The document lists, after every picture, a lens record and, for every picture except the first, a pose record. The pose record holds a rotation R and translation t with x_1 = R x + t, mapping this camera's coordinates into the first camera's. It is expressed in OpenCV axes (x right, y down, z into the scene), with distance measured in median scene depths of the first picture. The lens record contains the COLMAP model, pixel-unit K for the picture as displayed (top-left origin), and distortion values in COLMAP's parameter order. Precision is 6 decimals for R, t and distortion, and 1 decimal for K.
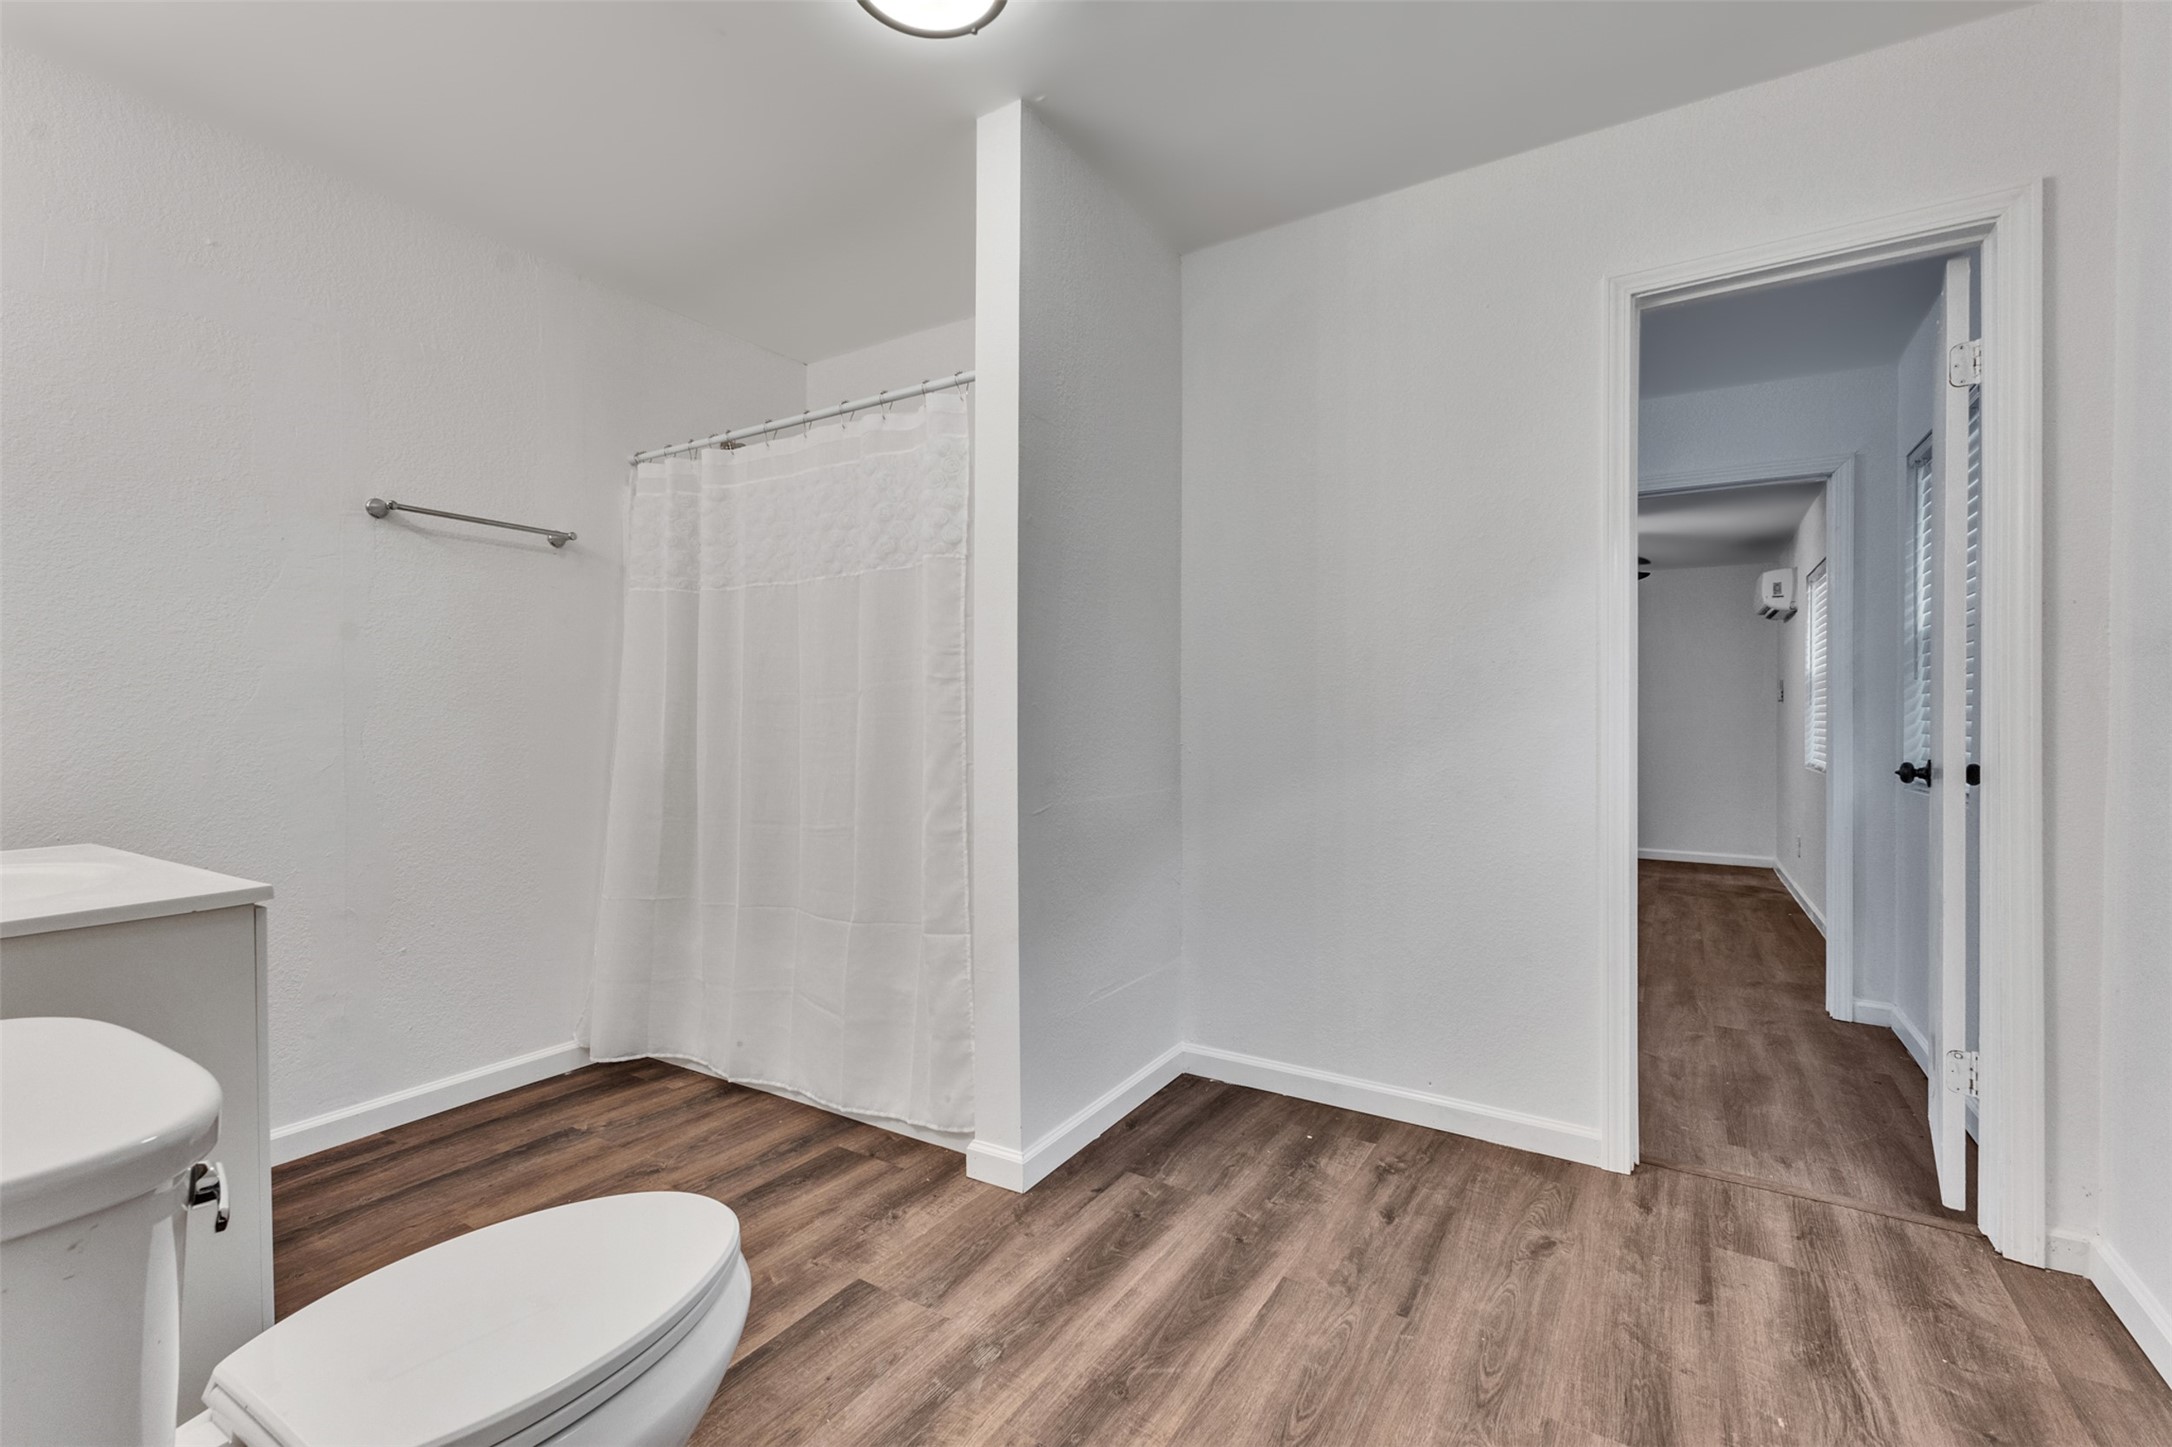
lens RADIAL K [[933.7, 0, 1085.7], [0, 933.7, 721.7], [0, 0, 1]] dist [0.014341, -0.003529]
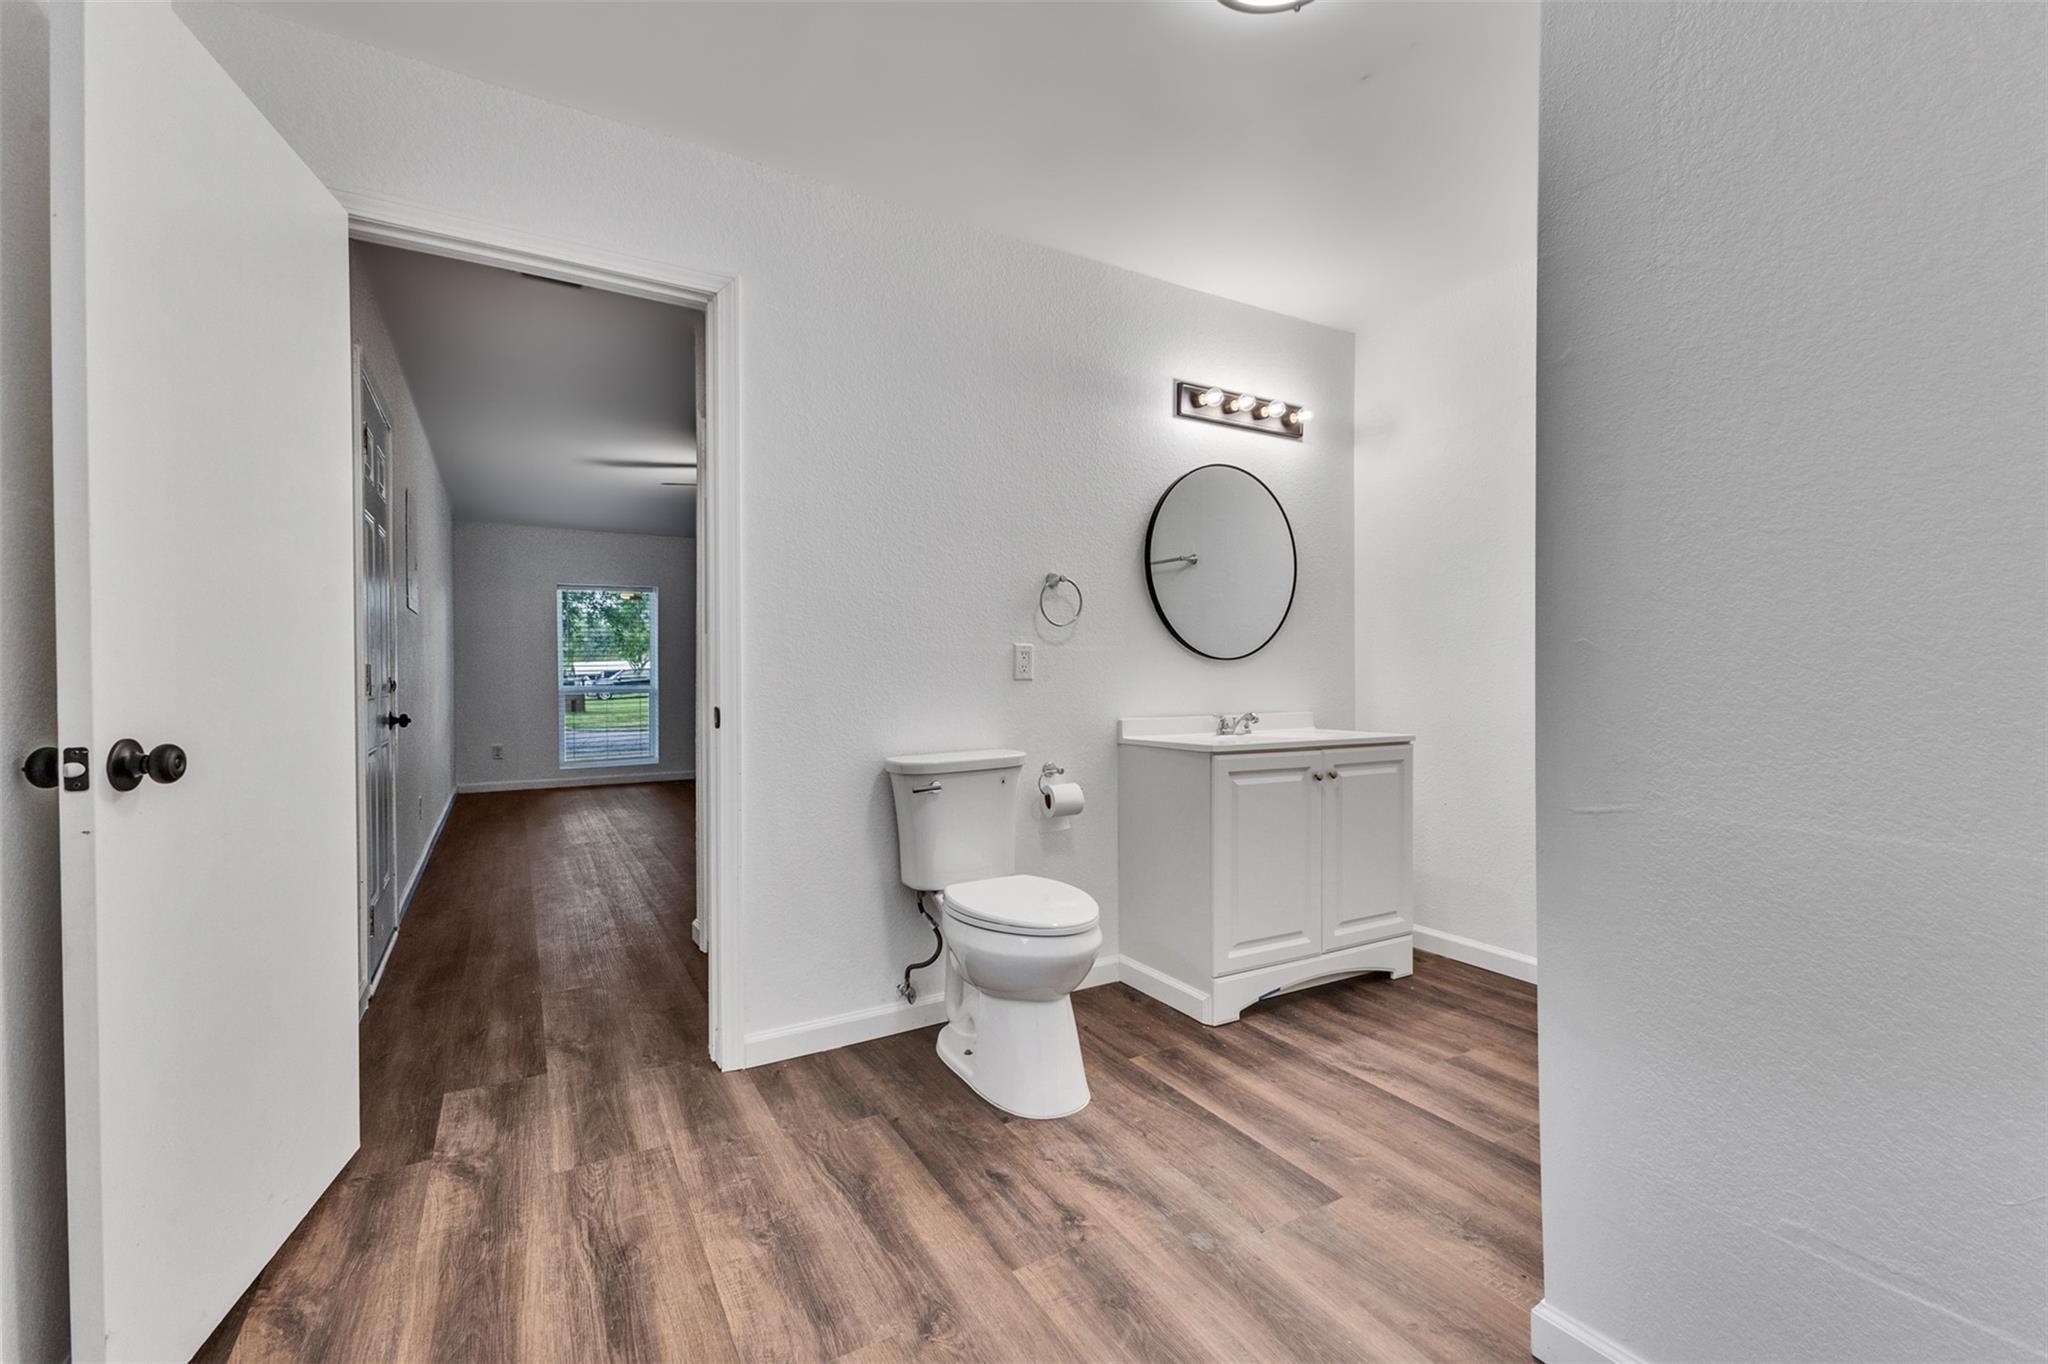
lens RADIAL K [[879.0, 0, 1024.1], [0, 879.0, 680.3], [0, 0, 1]] dist [0.015033, -0.003787]
pose [[-0.461754, 0.014356, -0.886892, 0.609392], [0.001380, 0.999879, 0.015466, -0.001411], [0.887007, 0.005918, -0.461718, 0.870019]]
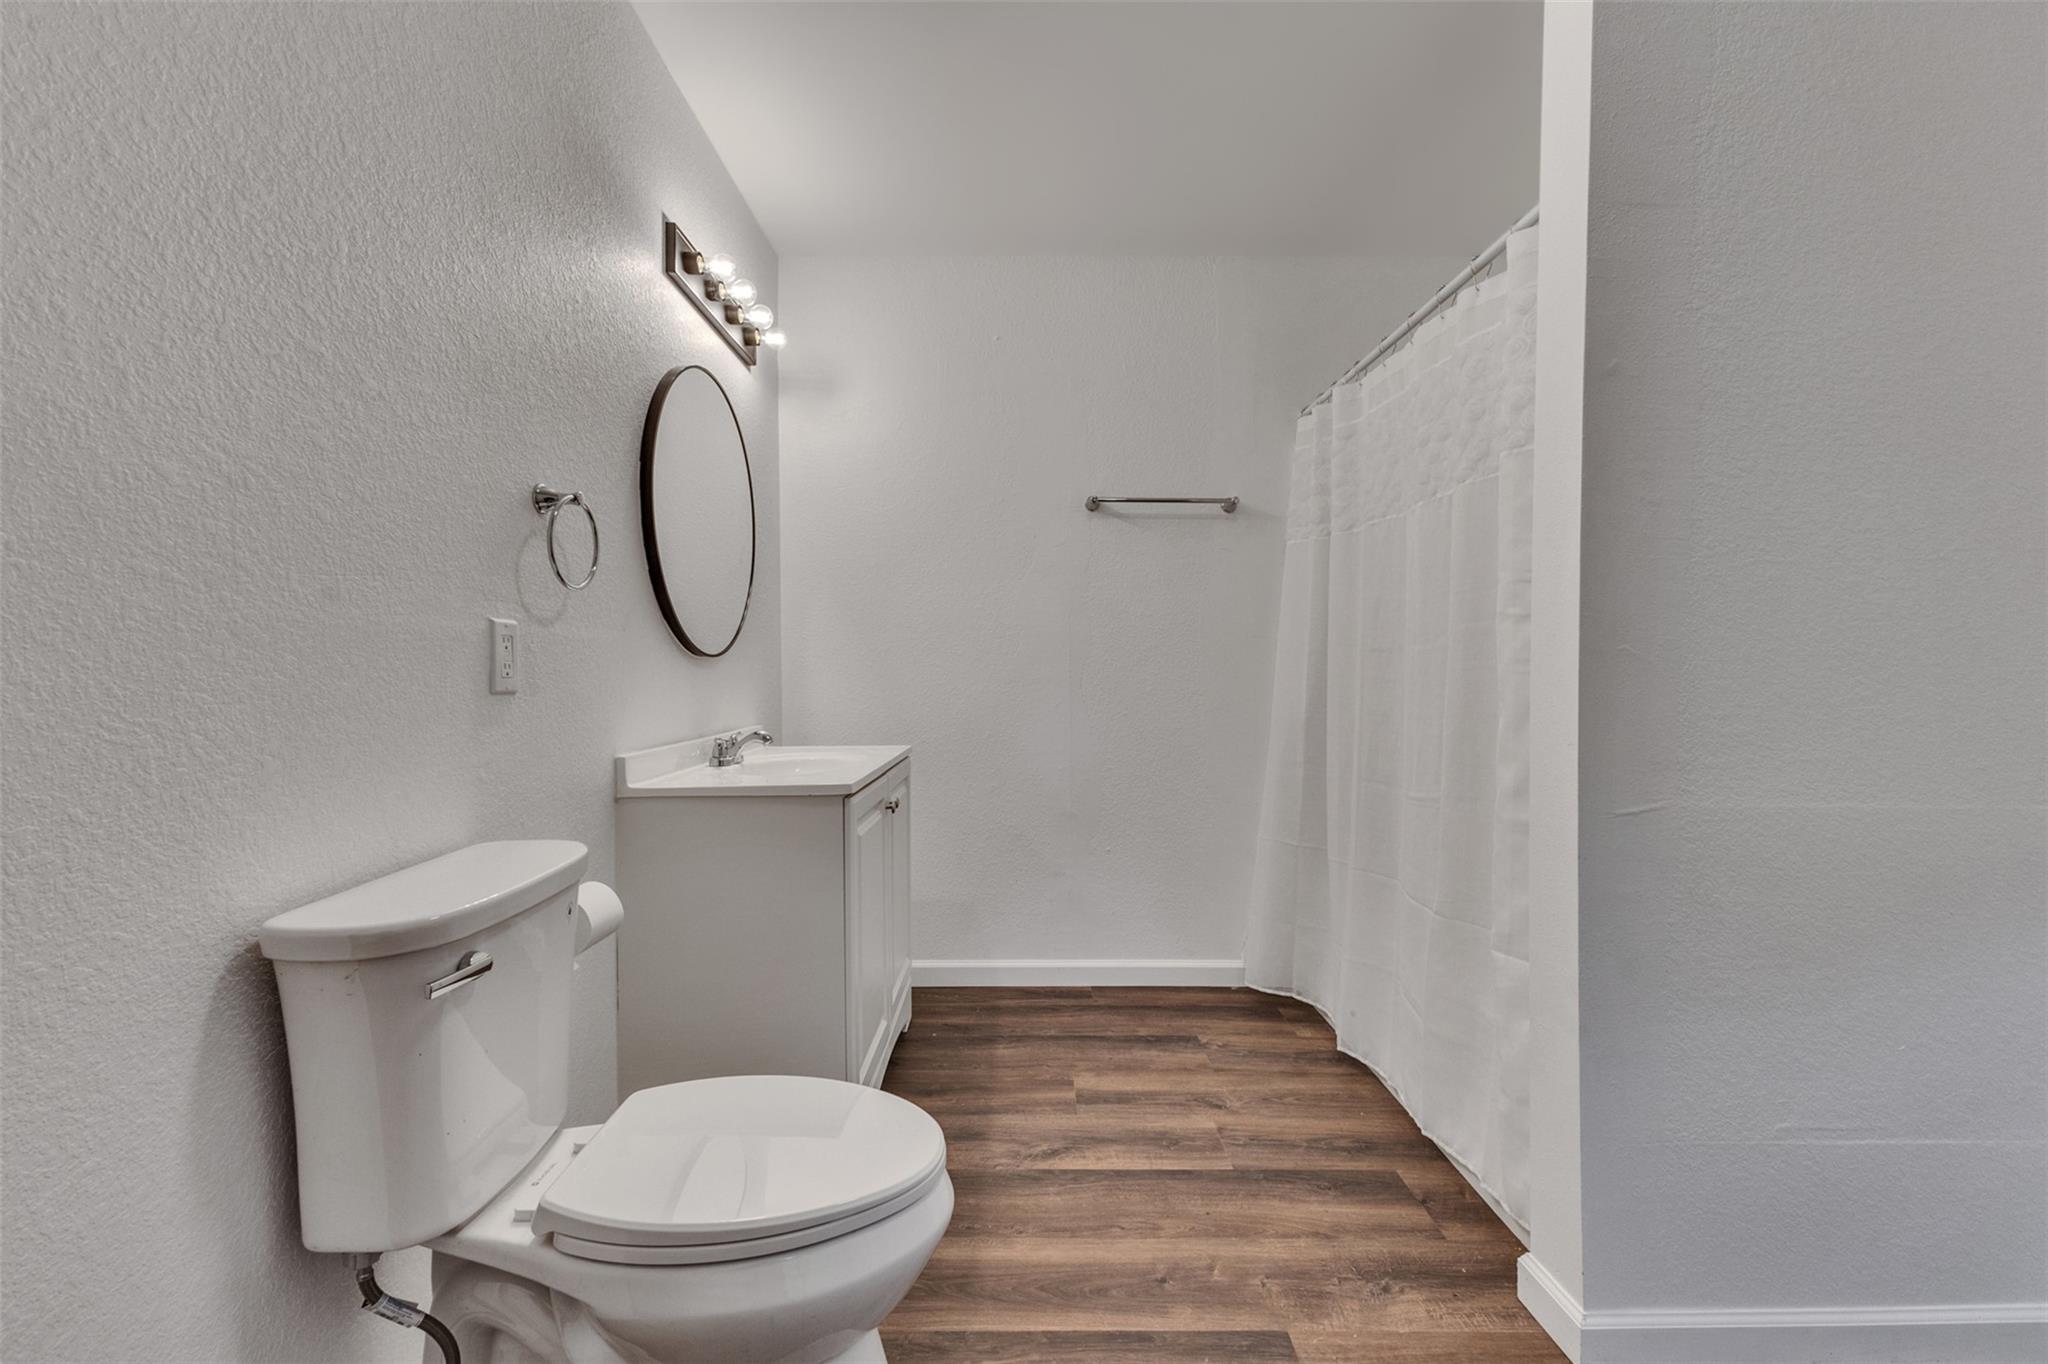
lens RADIAL K [[879.0, 0, 1024.1], [0, 879.0, 680.3], [0, 0, 1]] dist [0.015033, -0.003787]
pose [[0.536228, 0.015264, -0.843935, 0.226893], [-0.005064, 0.999877, 0.014866, -0.002543], [0.844058, -0.003698, 0.536239, 0.287639]]
